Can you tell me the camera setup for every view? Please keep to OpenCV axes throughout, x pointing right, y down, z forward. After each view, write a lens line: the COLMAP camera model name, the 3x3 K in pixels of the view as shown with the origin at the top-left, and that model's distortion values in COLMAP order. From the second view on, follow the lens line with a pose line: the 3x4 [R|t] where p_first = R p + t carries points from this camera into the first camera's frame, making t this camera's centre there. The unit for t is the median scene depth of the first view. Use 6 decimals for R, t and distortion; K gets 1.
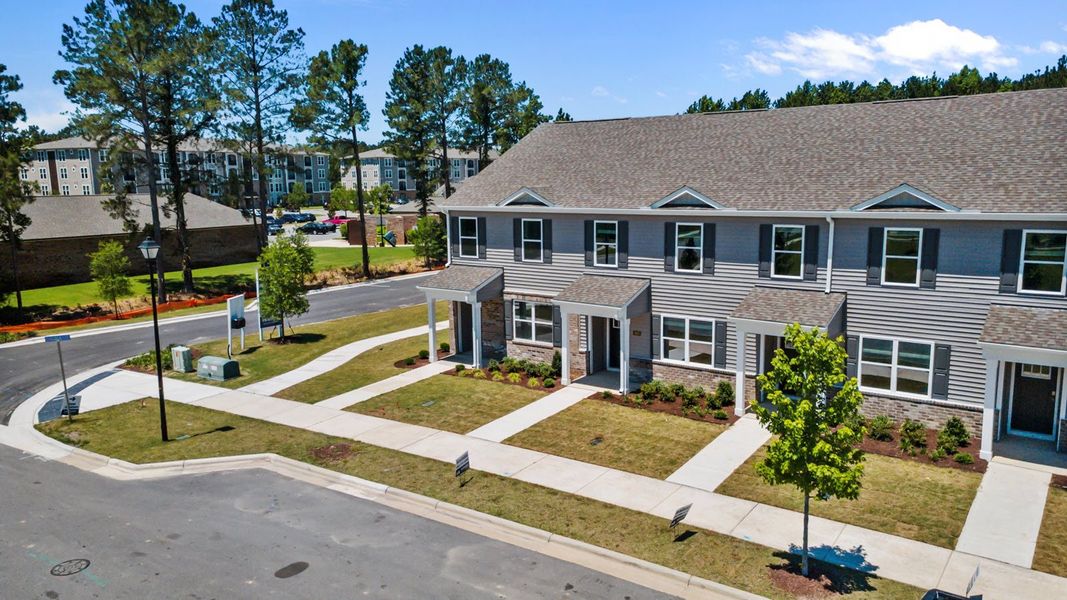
lens RADIAL K [[791.7, 0, 529.5], [0, 791.7, 301.2], [0, 0, 1]] dist [0.039237, 0.002314]
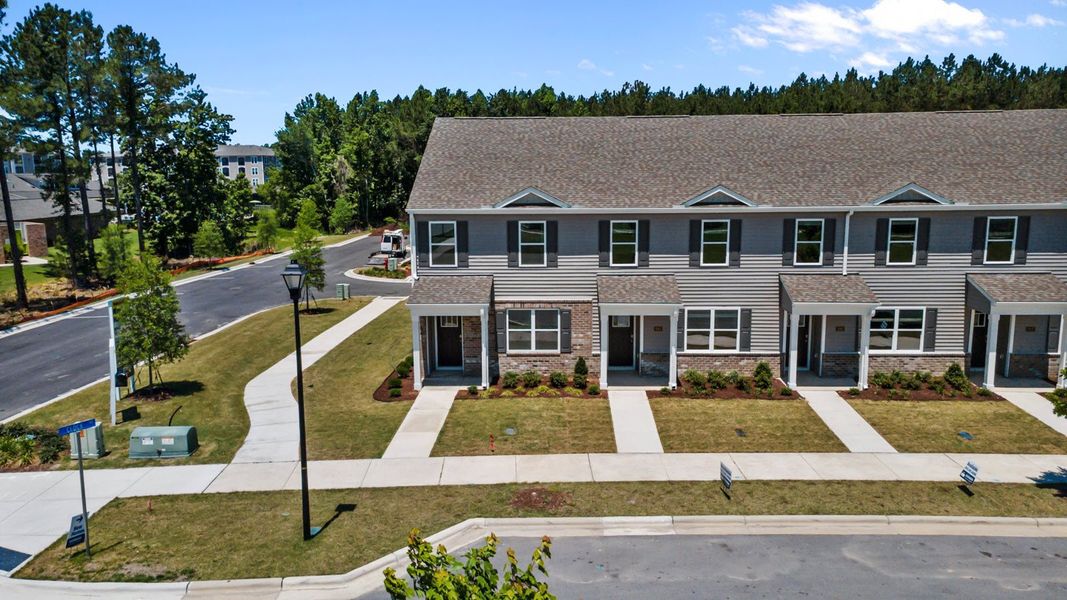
lens RADIAL K [[791.7, 0, 529.5], [0, 791.7, 301.2], [0, 0, 1]] dist [0.039237, 0.002314]
pose [[0.819062, -0.081525, 0.567883, -0.615749], [0.085644, 0.996135, 0.019480, -0.031437], [-0.567277, 0.032681, 0.822878, 0.262710]]
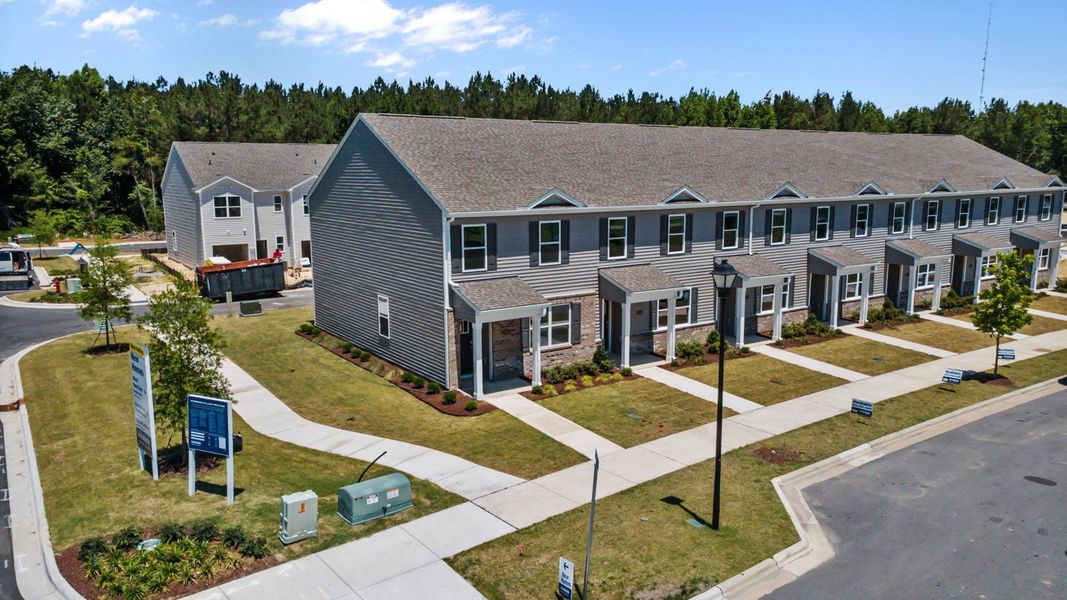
lens RADIAL K [[791.7, 0, 529.5], [0, 791.7, 301.2], [0, 0, 1]] dist [0.039237, 0.002314]
pose [[0.316191, -0.137849, 0.938627, -1.060784], [0.154405, 0.983673, 0.092451, -0.114361], [-0.936046, 0.115696, 0.332313, 0.807834]]
